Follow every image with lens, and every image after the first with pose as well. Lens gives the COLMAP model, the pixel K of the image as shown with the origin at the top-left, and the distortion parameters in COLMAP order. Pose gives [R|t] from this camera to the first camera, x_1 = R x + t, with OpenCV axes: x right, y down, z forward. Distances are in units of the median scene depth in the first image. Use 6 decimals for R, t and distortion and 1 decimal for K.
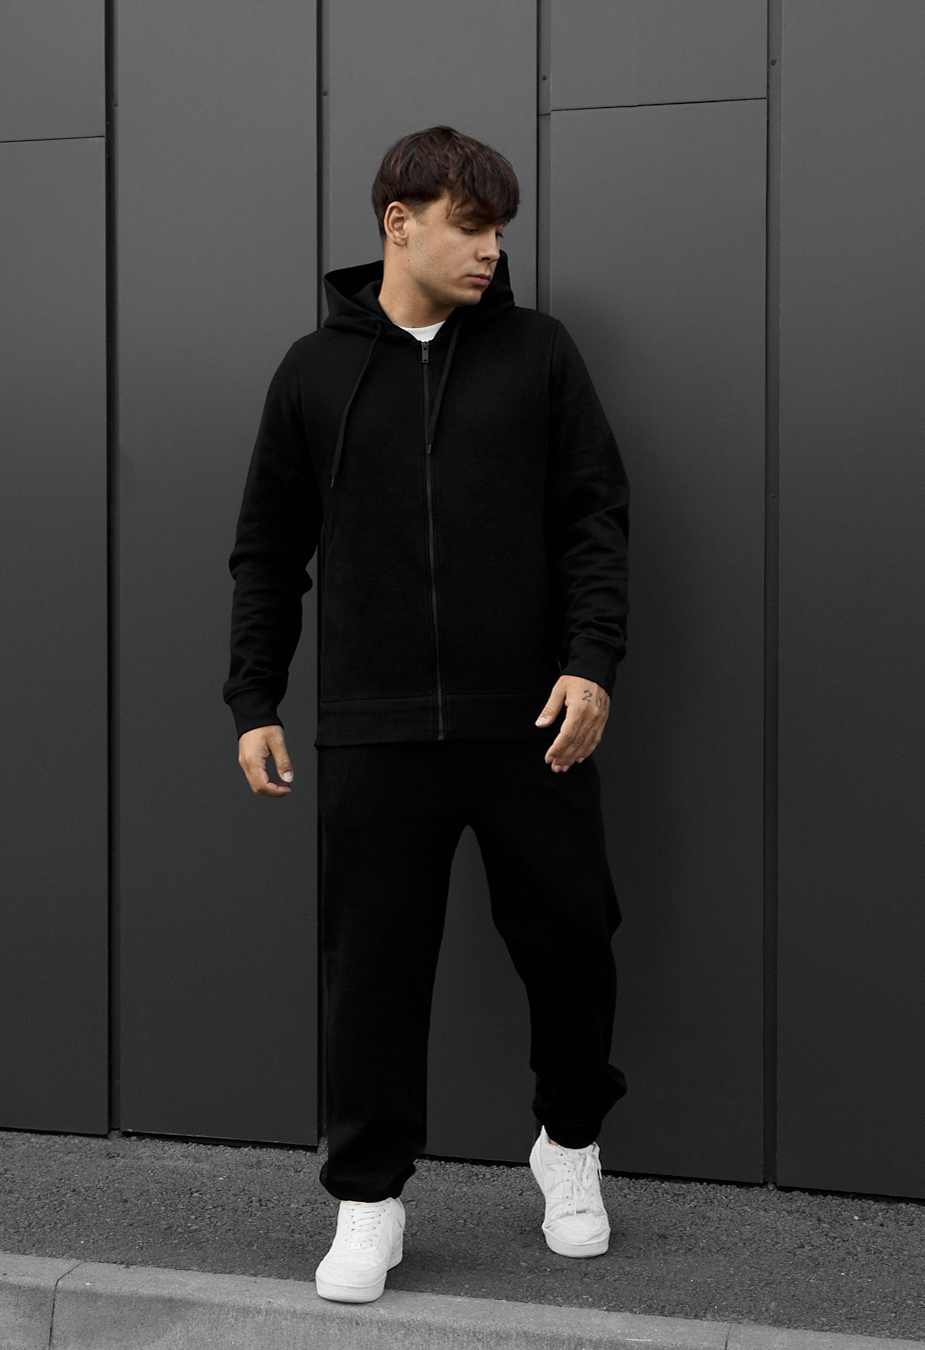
lens RADIAL K [[1272.2, 0, 463.2], [0, 1272.2, 710.2], [0, 0, 1]] dist [0.009154, 0.012457]
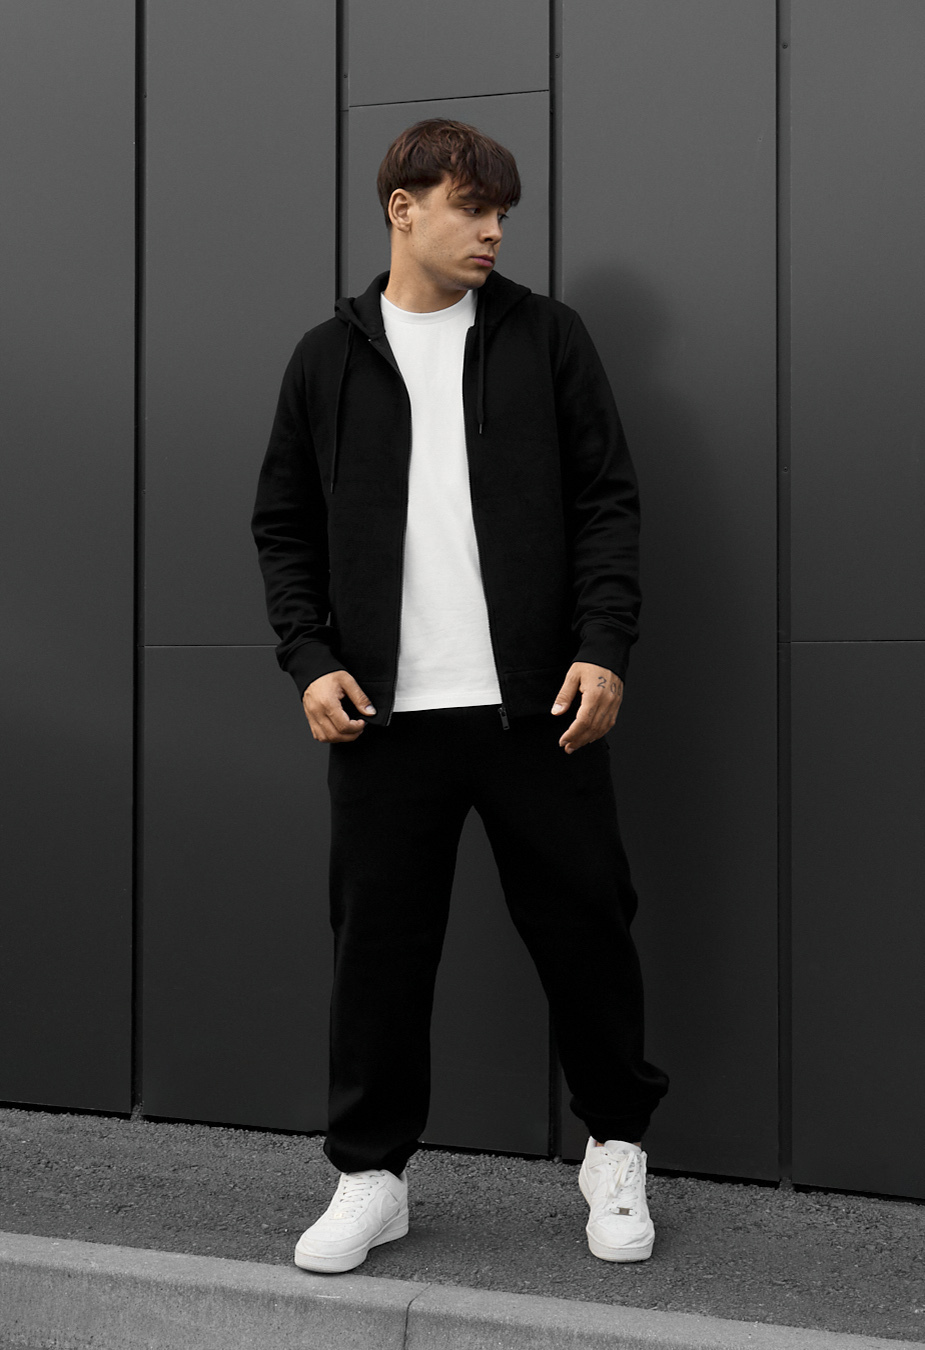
lens RADIAL K [[1294.4, 0, 462.5], [0, 1294.4, 675.0], [0, 0, 1]] dist [-0.004910, 0.026332]
pose [[0.998385, -0.001652, -0.056779, 0.205443], [0.000564, 0.999816, -0.019163, 0.011644], [0.056800, 0.019100, 0.998203, -0.023451]]
